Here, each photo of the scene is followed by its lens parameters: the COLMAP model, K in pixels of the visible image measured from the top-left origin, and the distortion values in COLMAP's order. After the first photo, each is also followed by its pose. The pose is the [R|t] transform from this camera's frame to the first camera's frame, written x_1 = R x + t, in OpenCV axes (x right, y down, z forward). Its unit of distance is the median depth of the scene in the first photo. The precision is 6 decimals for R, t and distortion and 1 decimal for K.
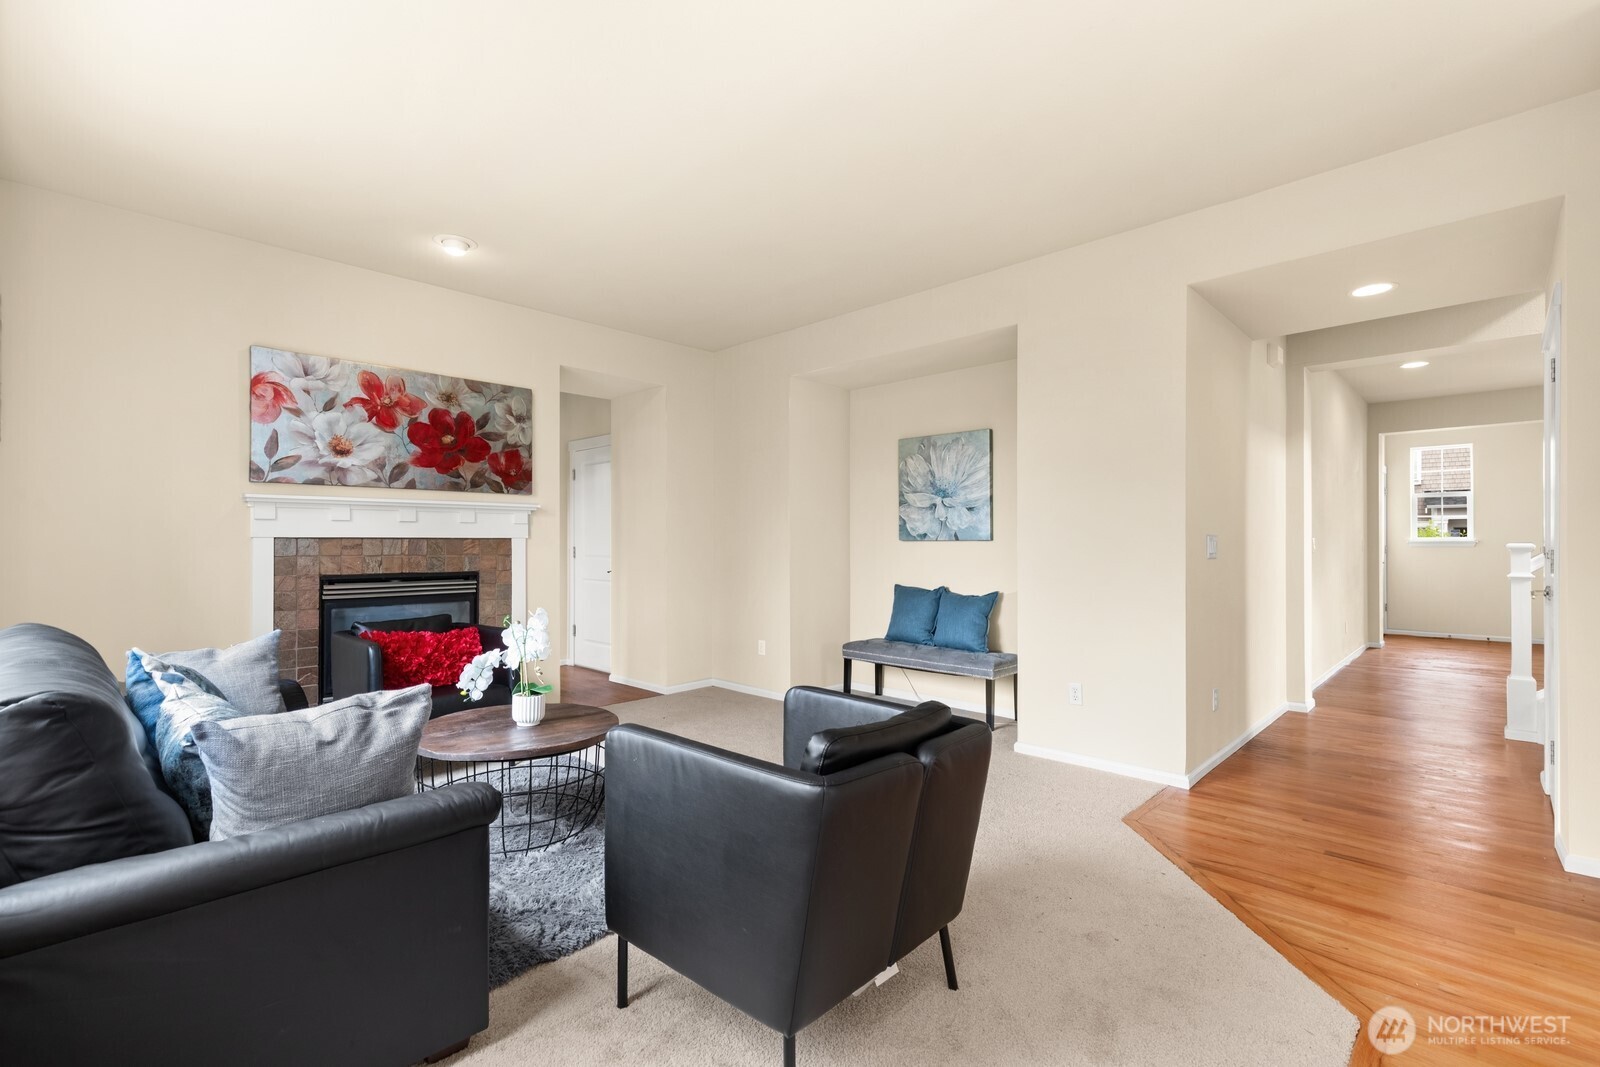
lens RADIAL K [[721.1, 0, 799.0], [0, 721.1, 530.4], [0, 0, 1]] dist [0.006845, -0.002270]
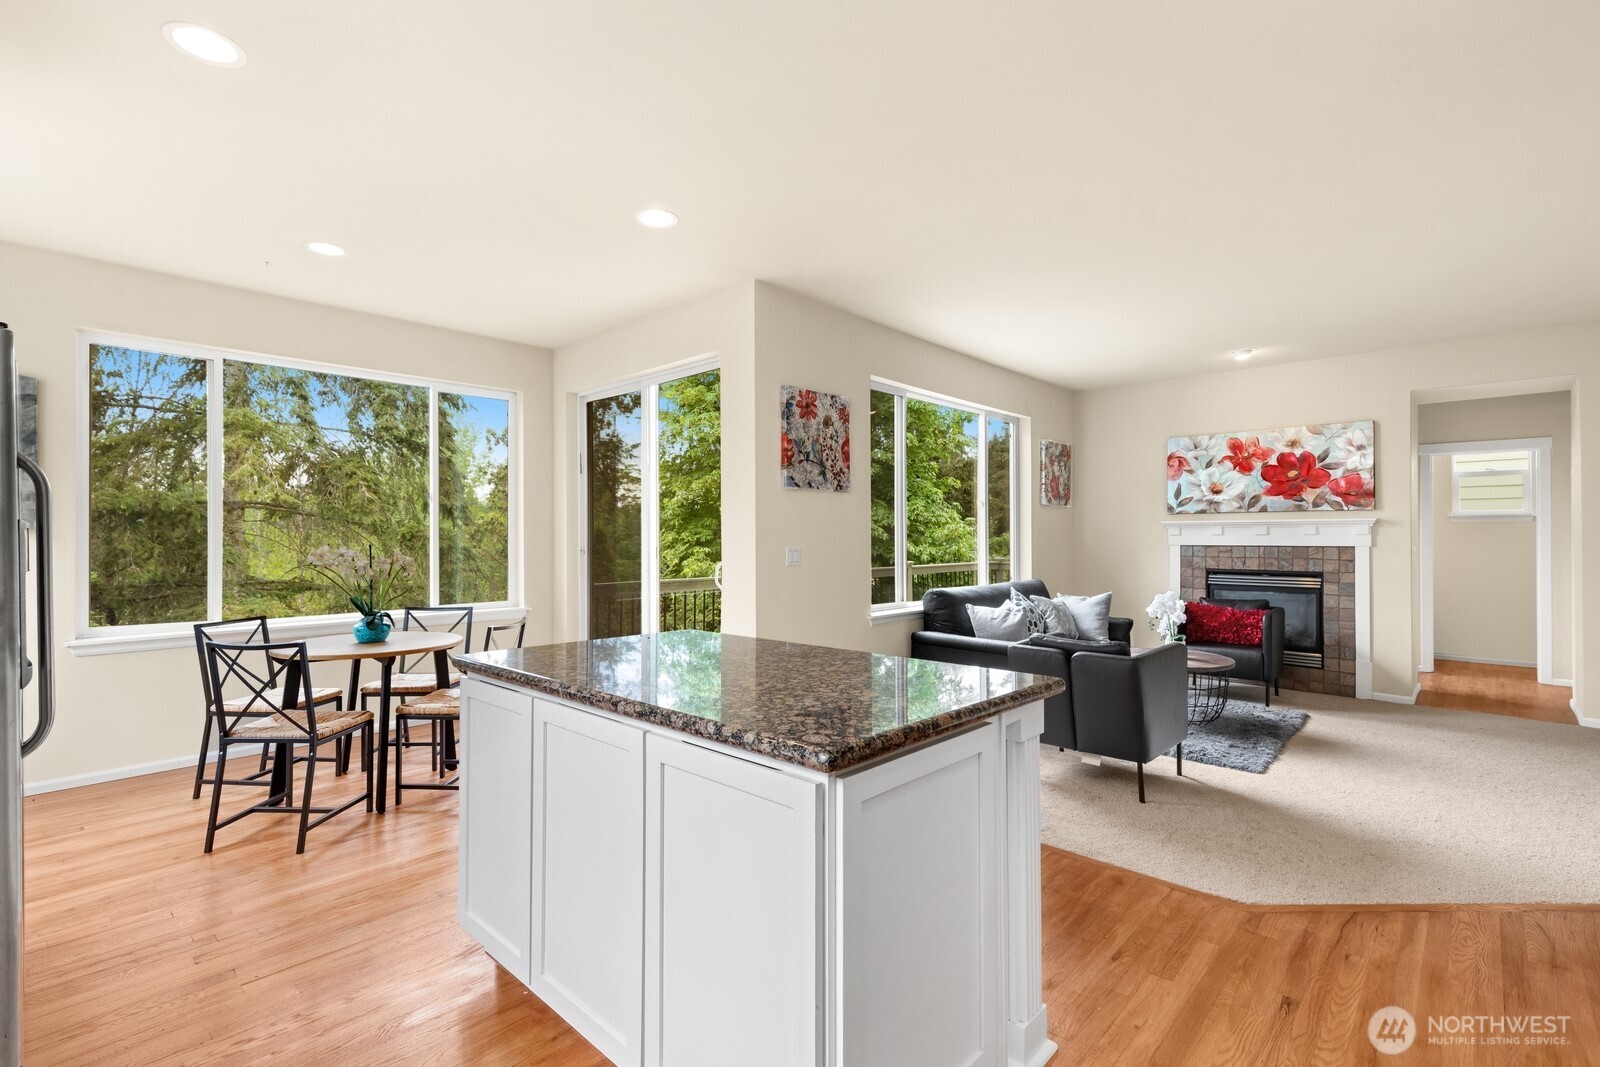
lens RADIAL K [[721.1, 0, 788.4], [0, 721.1, 534.5], [0, 0, 1]] dist [0.006845, -0.002270]
pose [[0.007414, -0.000025, -0.999973, 0.823223], [0.021853, 0.999761, 0.000137, -0.030583], [0.999734, -0.021853, 0.007413, 0.034017]]
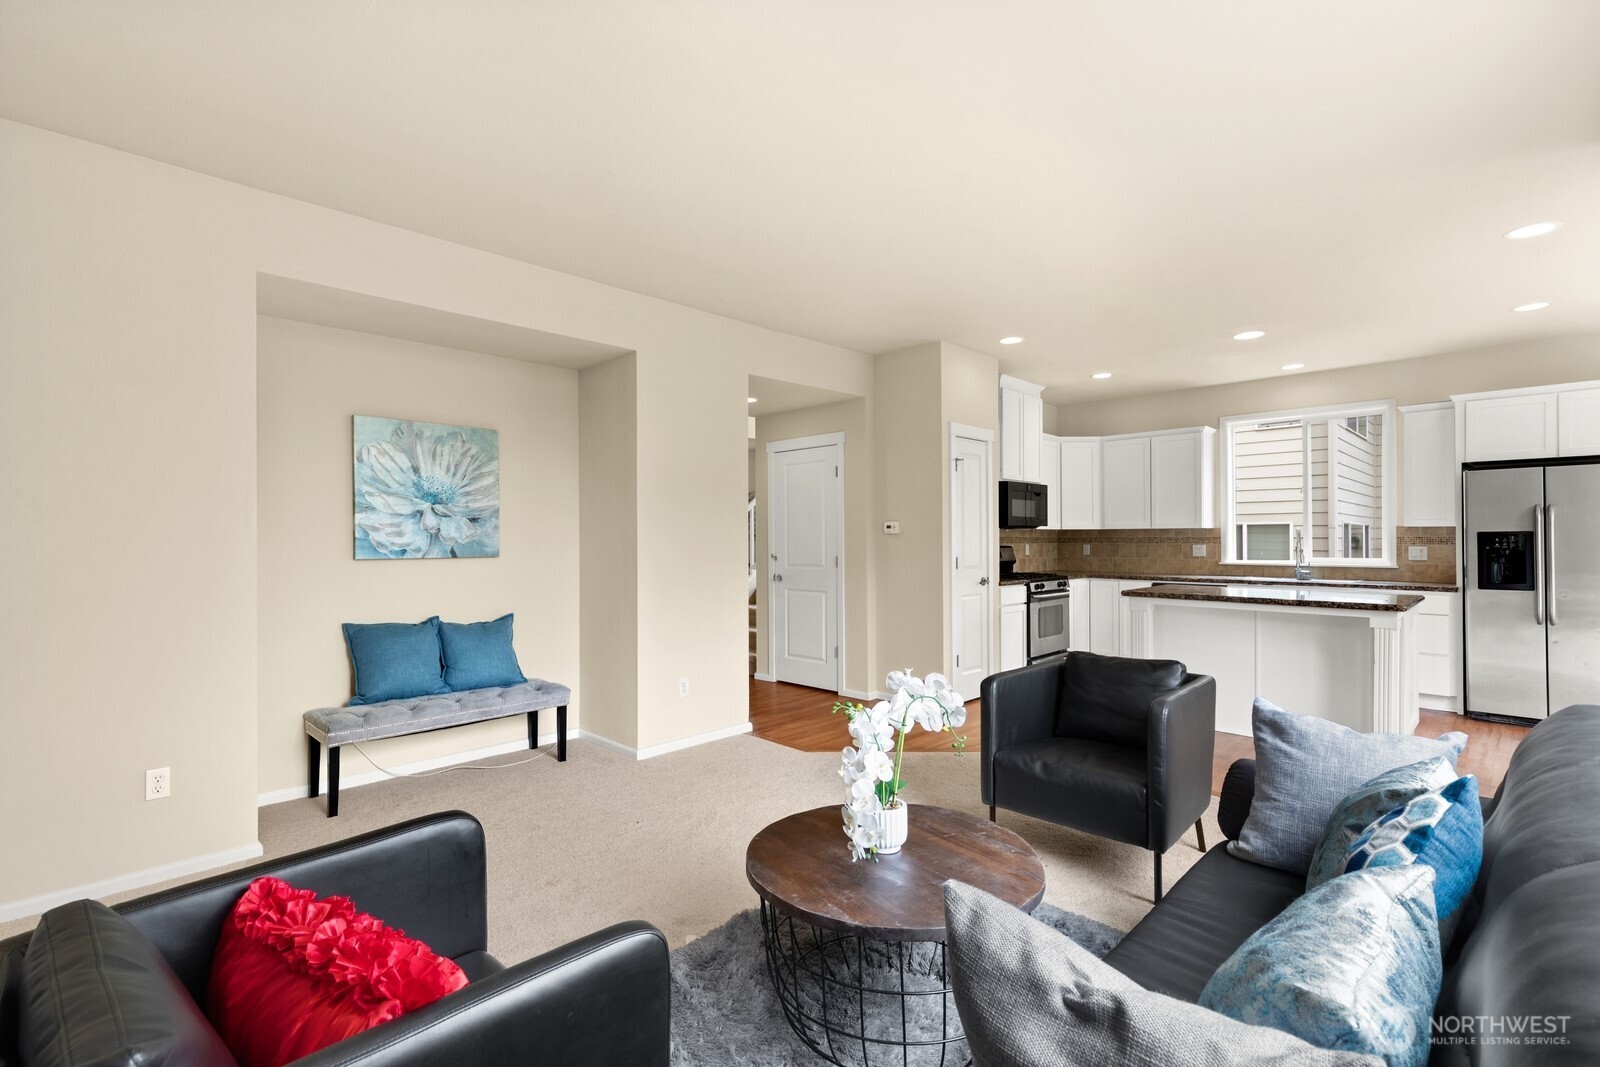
lens RADIAL K [[721.1, 0, 800.4], [0, 721.1, 530.7], [0, 0, 1]] dist [0.006845, -0.002270]
pose [[0.027228, 0.008929, 0.999589, -0.997486], [-0.013517, 0.999872, -0.008564, -0.025036], [-0.999538, -0.013278, 0.027345, 0.999777]]
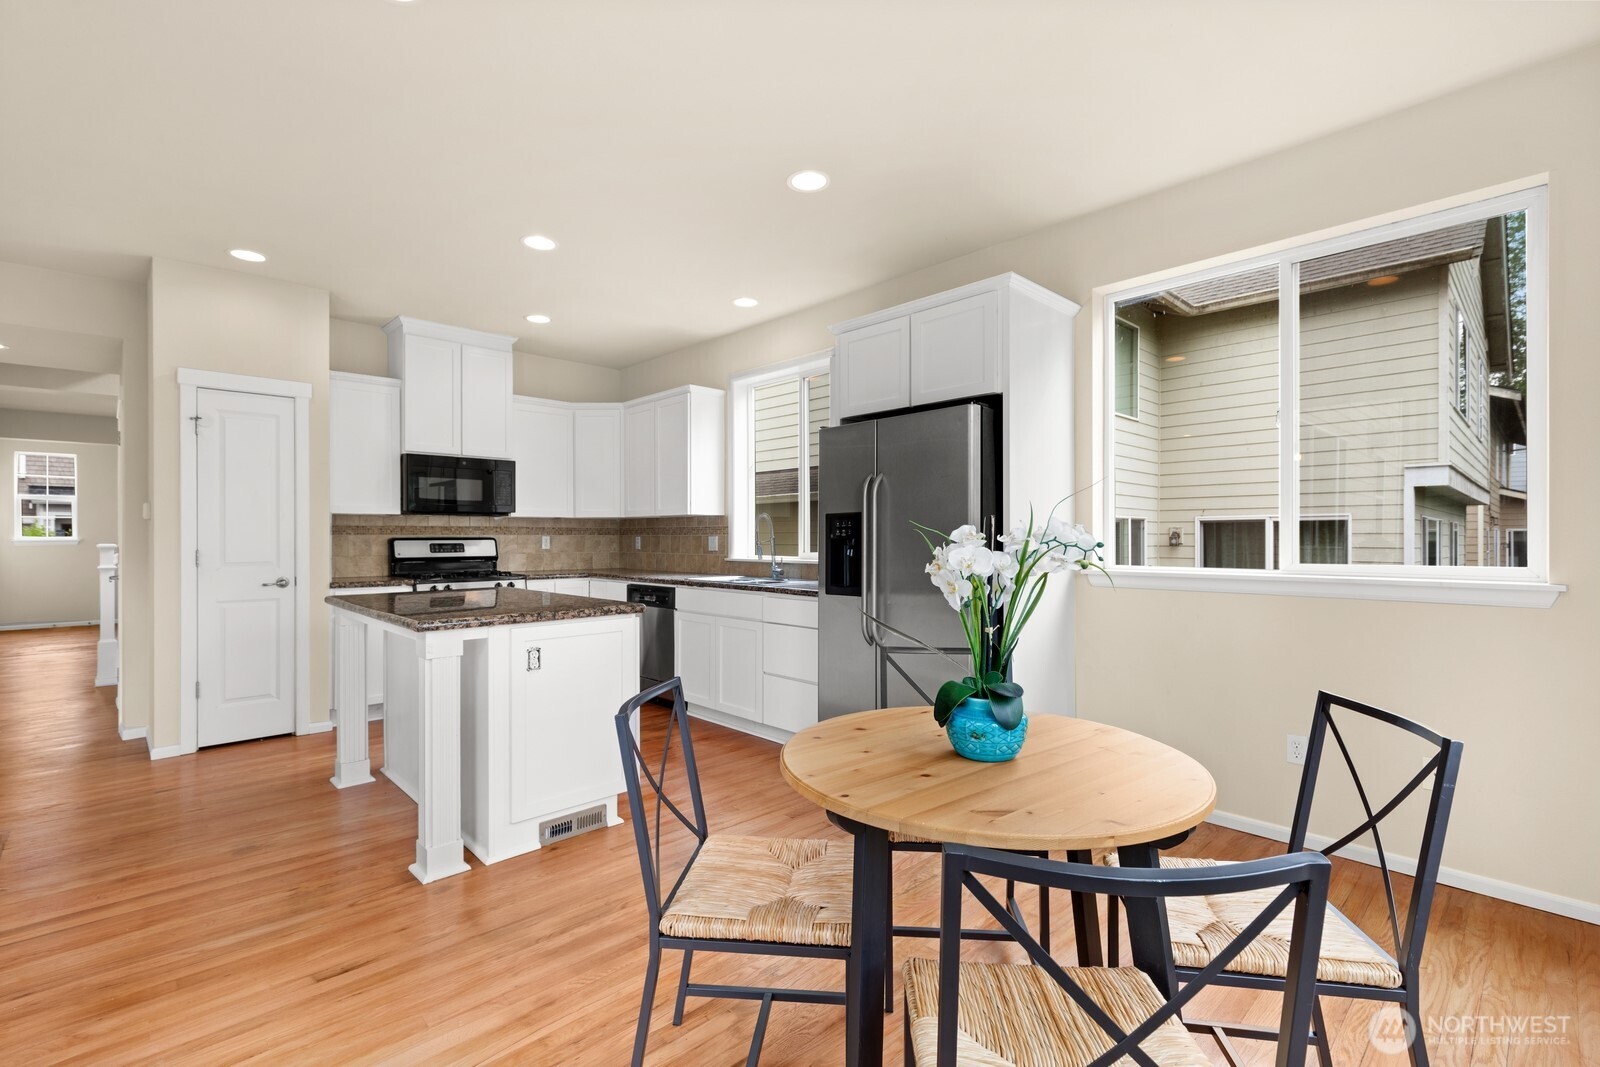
lens RADIAL K [[721.1, 0, 799.2], [0, 721.1, 543.4], [0, 0, 1]] dist [0.006845, -0.002270]
pose [[0.042394, -0.011365, 0.999036, -0.474545], [-0.012745, 0.999848, 0.011915, -0.023537], [-0.999020, -0.013238, 0.042242, -0.547232]]
